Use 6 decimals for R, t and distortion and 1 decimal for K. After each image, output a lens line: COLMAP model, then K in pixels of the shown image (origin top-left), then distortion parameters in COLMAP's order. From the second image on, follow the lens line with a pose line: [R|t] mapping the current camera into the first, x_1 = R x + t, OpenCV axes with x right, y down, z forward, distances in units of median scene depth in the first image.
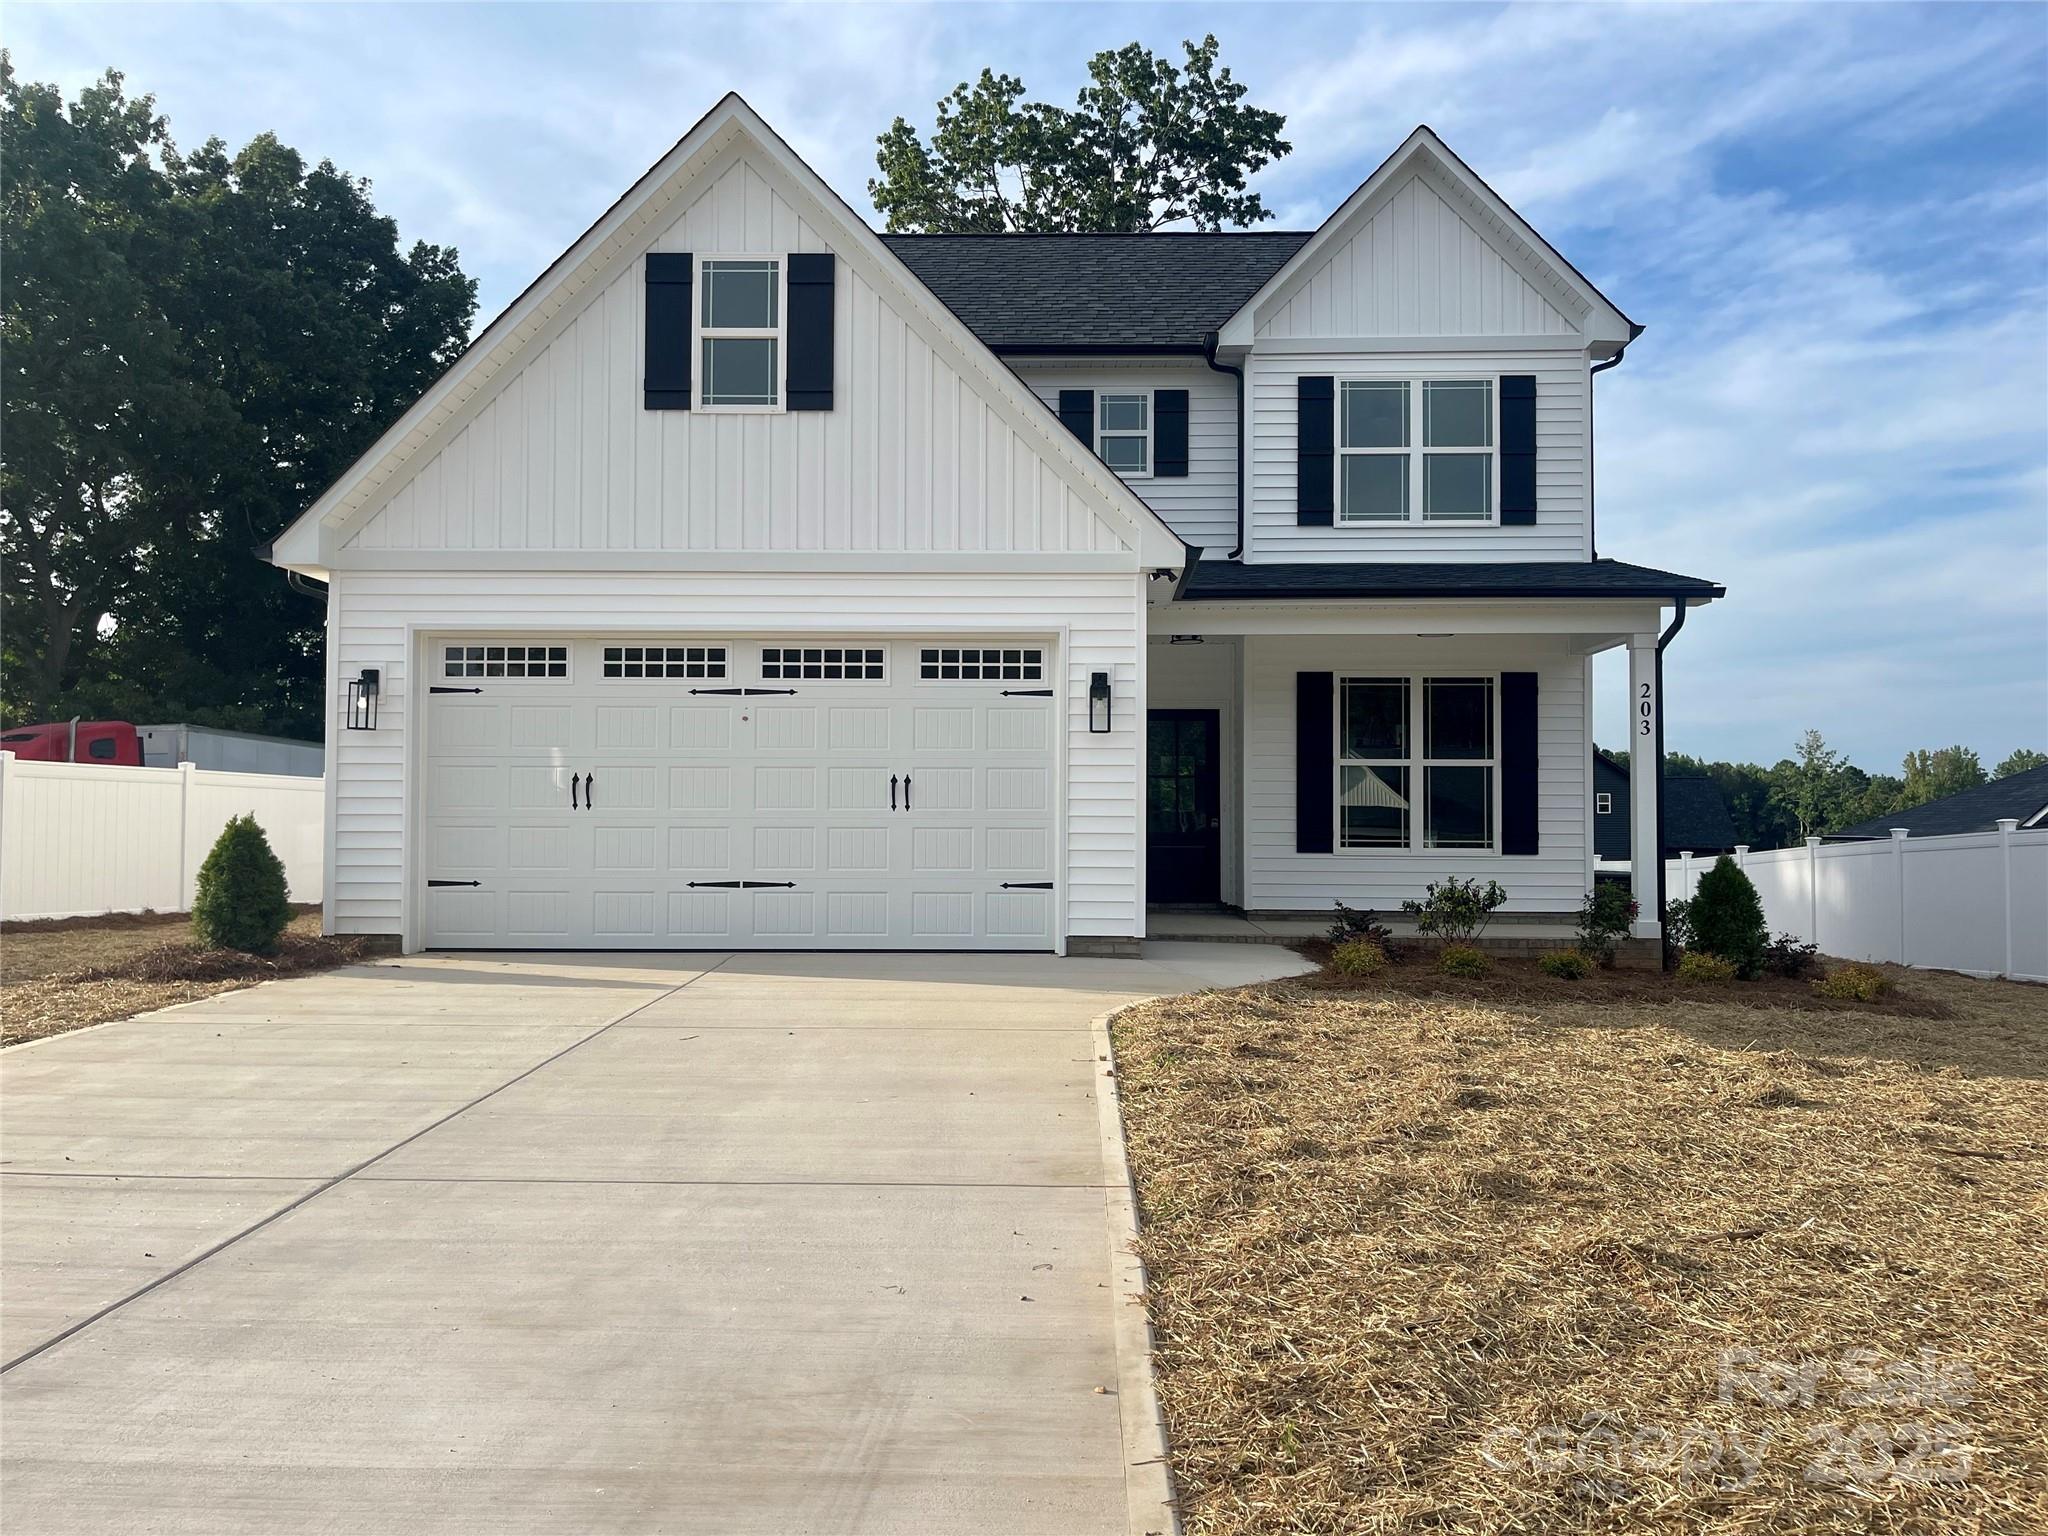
lens RADIAL K [[1545.9, 0, 1117.1], [0, 1545.9, 754.5], [0, 0, 1]] dist [0.064480, -0.073620]
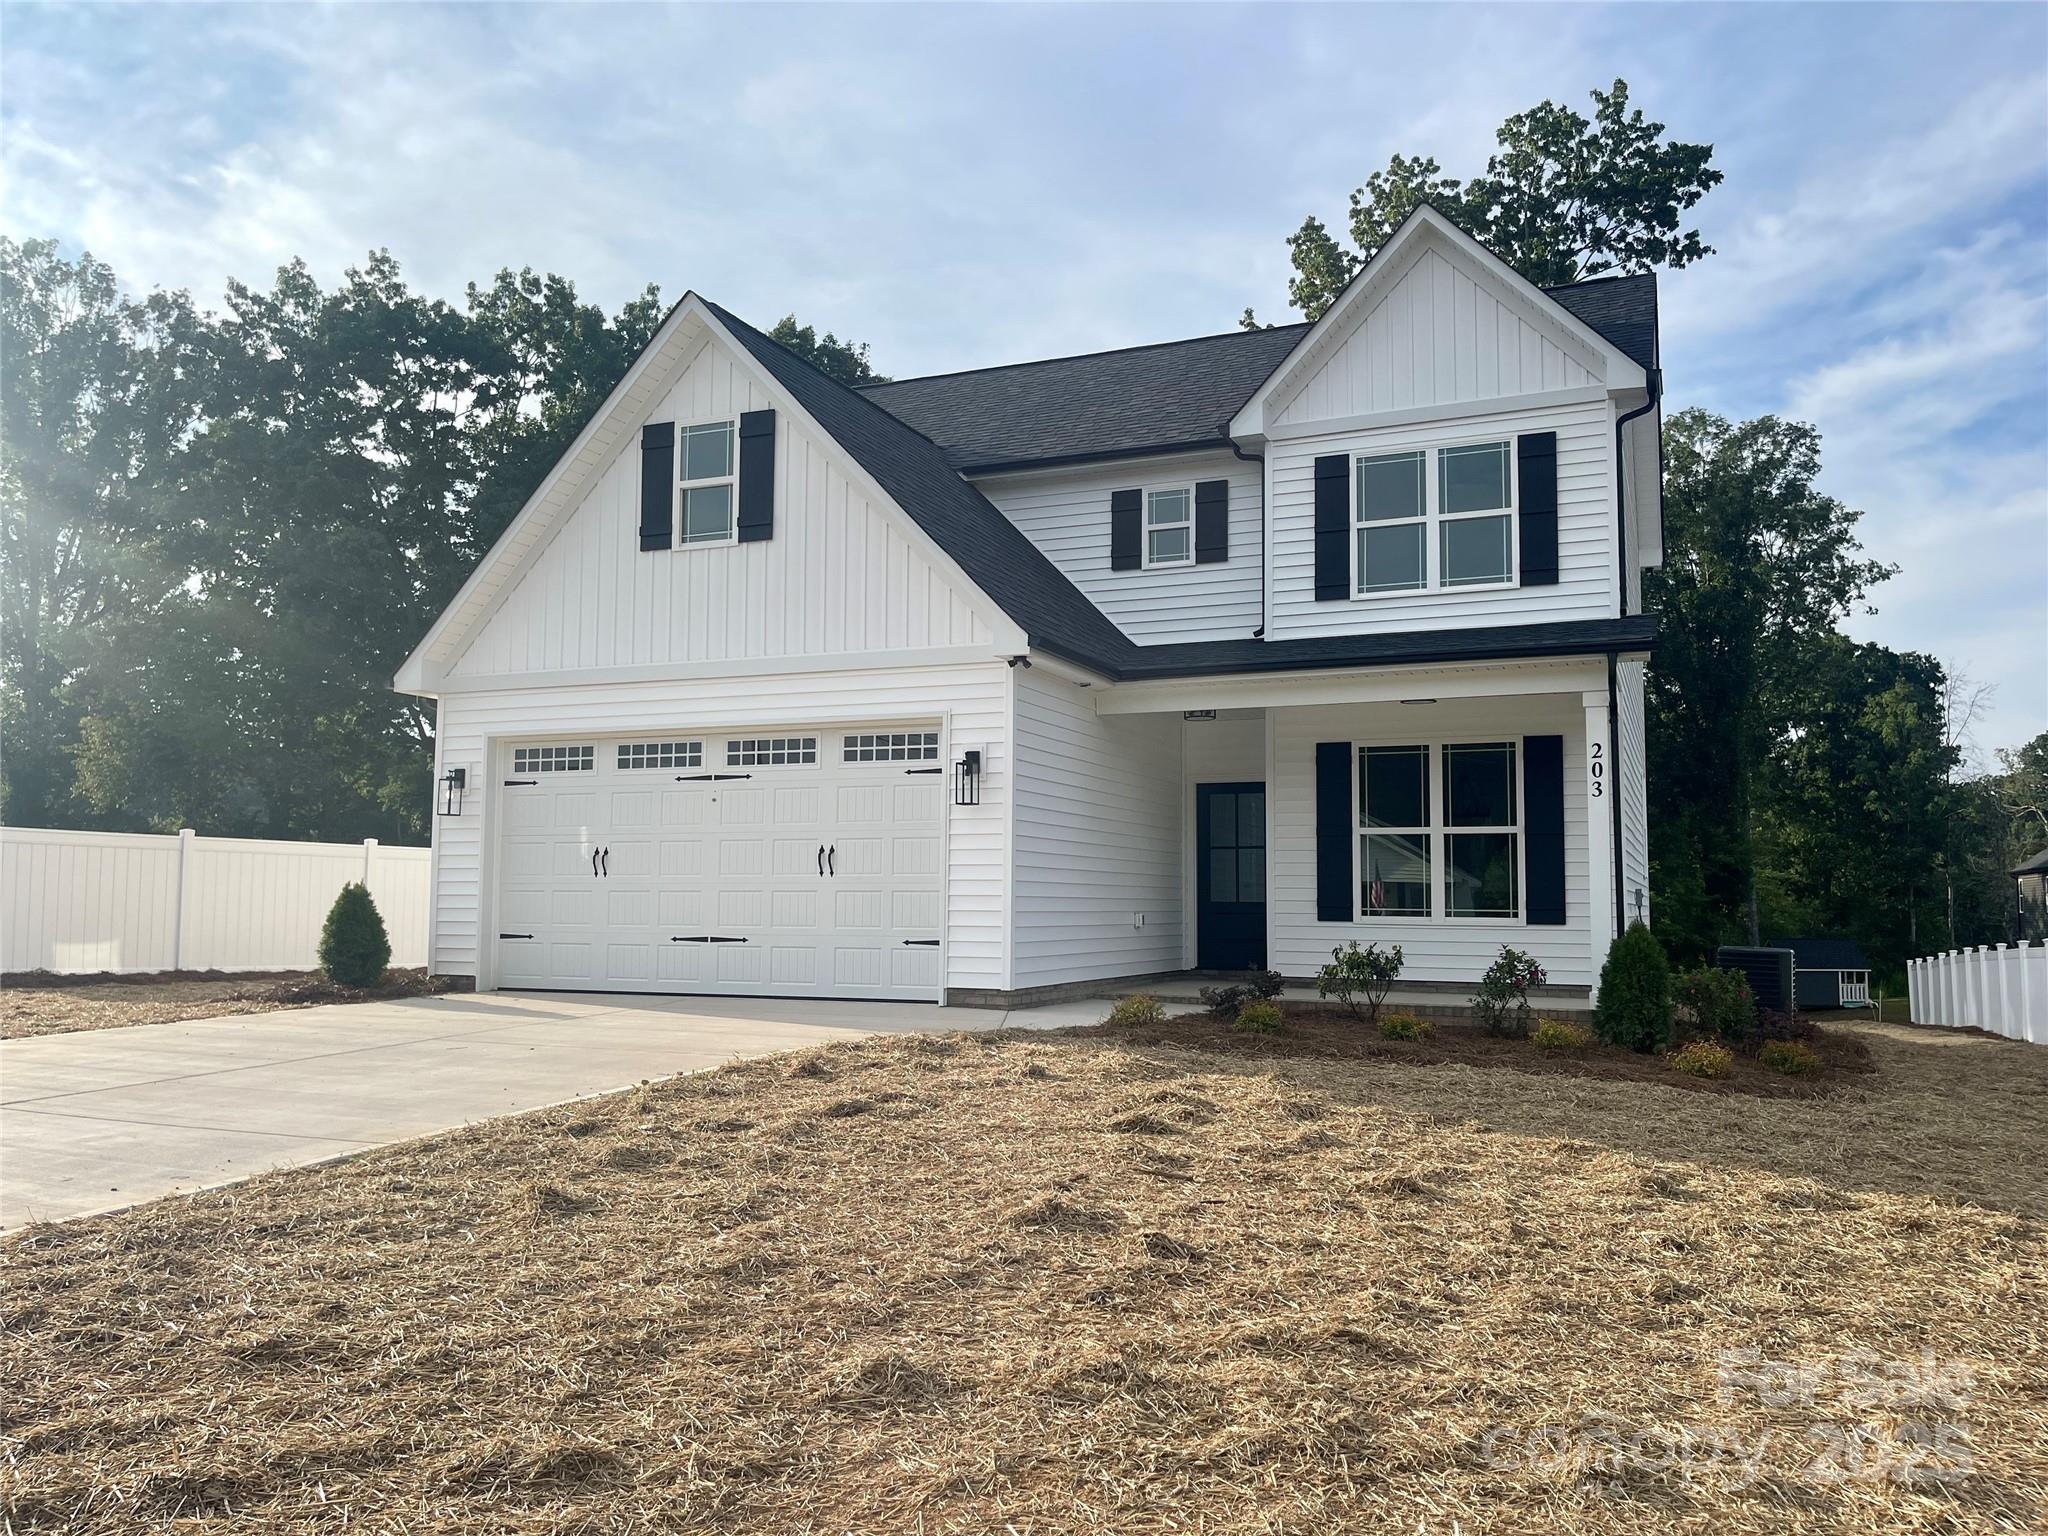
lens RADIAL K [[1545.9, 0, 1032.0], [0, 1545.9, 762.4], [0, 0, 1]] dist [0.064480, -0.073620]
pose [[0.930476, -0.031455, -0.365000, 0.315732], [0.013079, 0.998524, -0.052707, 0.010535], [0.366120, 0.044269, 0.929514, -0.016790]]
